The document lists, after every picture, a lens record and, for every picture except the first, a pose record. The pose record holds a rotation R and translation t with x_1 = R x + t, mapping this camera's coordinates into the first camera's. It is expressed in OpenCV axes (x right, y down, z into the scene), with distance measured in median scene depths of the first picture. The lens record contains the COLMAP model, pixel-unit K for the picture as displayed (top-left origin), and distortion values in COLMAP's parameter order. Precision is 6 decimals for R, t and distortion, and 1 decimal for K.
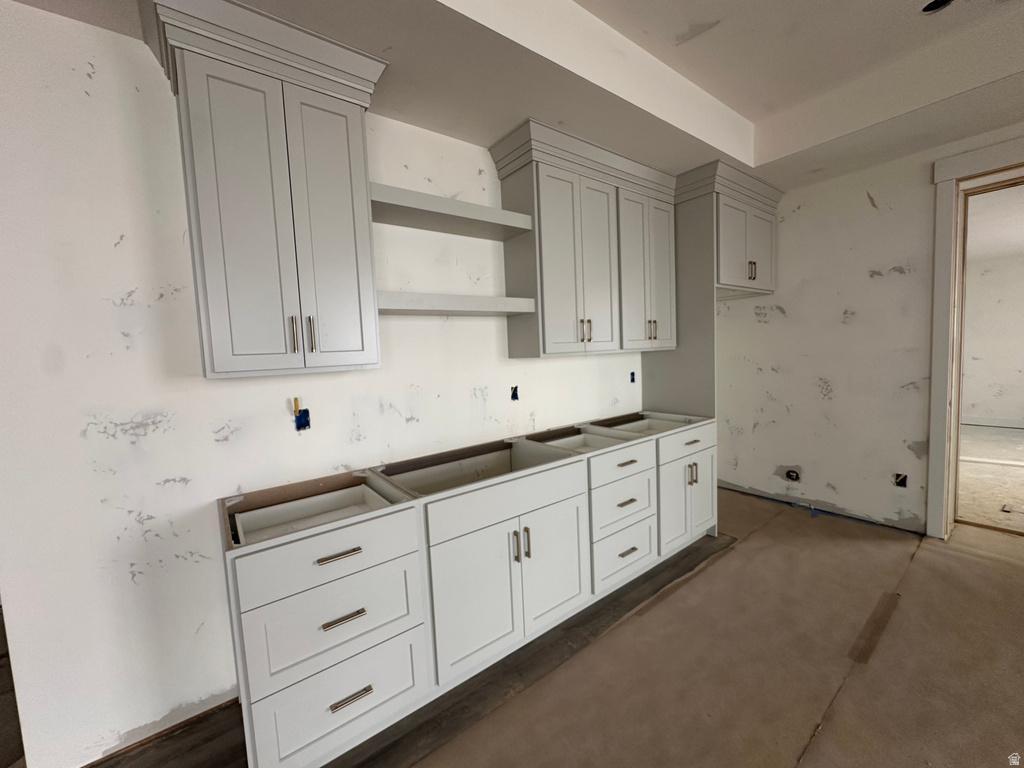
lens RADIAL K [[407.5, 0, 512.0], [0, 407.5, 384.0], [0, 0, 1]] dist [-0.000191, -0.000017]
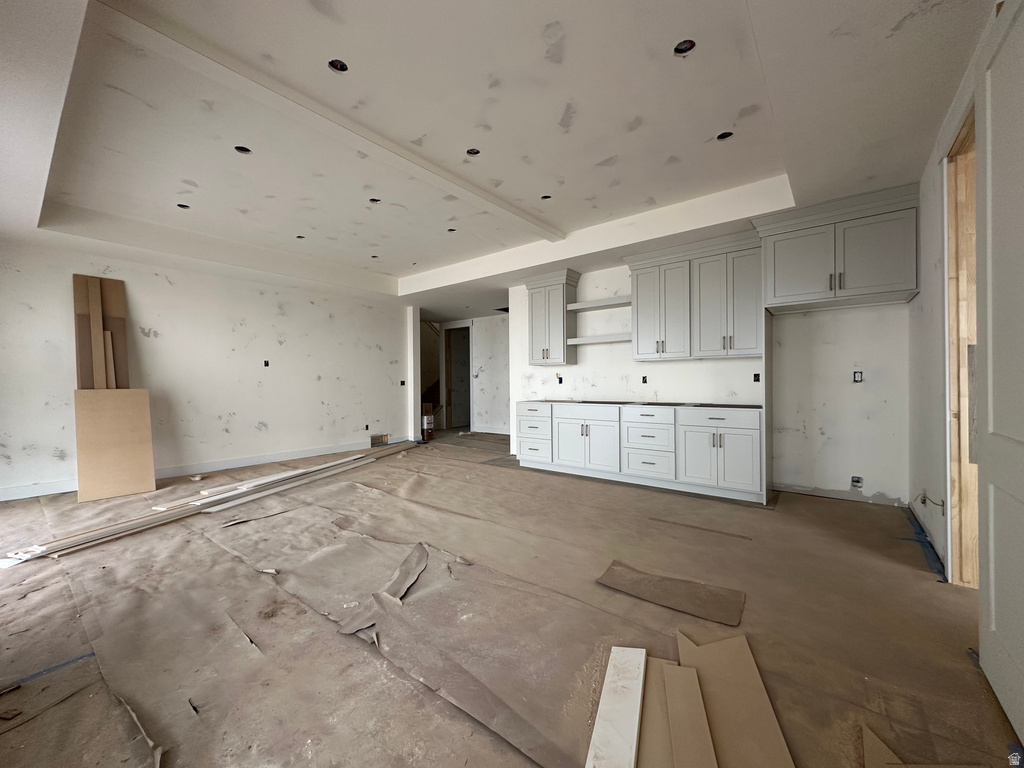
lens RADIAL K [[407.5, 0, 512.0], [0, 407.5, 384.0], [0, 0, 1]] dist [-0.000191, -0.000017]
pose [[0.244313, 0.047809, -0.968517, 2.012013], [-0.082408, 0.996194, 0.028387, 0.046341], [0.966189, 0.072878, 0.247323, -0.109607]]
